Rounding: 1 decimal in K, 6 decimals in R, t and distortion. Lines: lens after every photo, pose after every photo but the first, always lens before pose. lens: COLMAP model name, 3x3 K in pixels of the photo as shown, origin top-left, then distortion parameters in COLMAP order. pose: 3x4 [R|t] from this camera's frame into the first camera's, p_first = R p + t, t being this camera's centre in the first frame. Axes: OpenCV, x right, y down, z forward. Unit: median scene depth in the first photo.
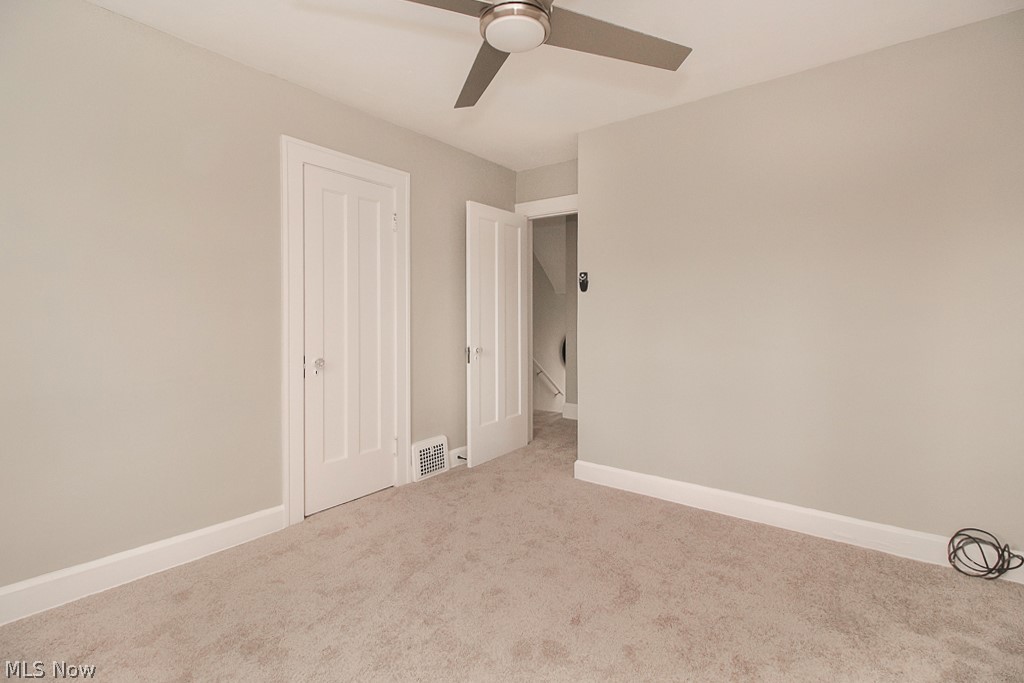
lens RADIAL K [[480.8, 0, 506.0], [0, 480.8, 333.5], [0, 0, 1]] dist [-0.000479, -0.000913]
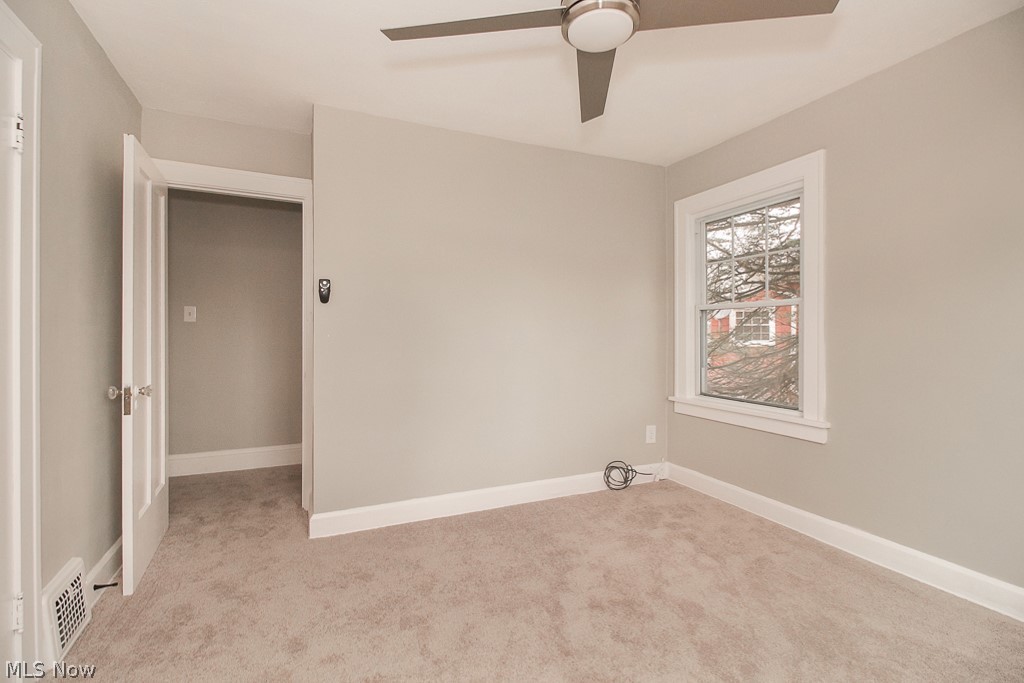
lens RADIAL K [[480.8, 0, 504.5], [0, 480.8, 339.5], [0, 0, 1]] dist [-0.000479, -0.000913]
pose [[0.446957, -0.016045, 0.894411, -0.587668], [0.025606, 0.999659, 0.005137, -0.029720], [-0.894189, 0.020606, 0.447216, 0.506817]]
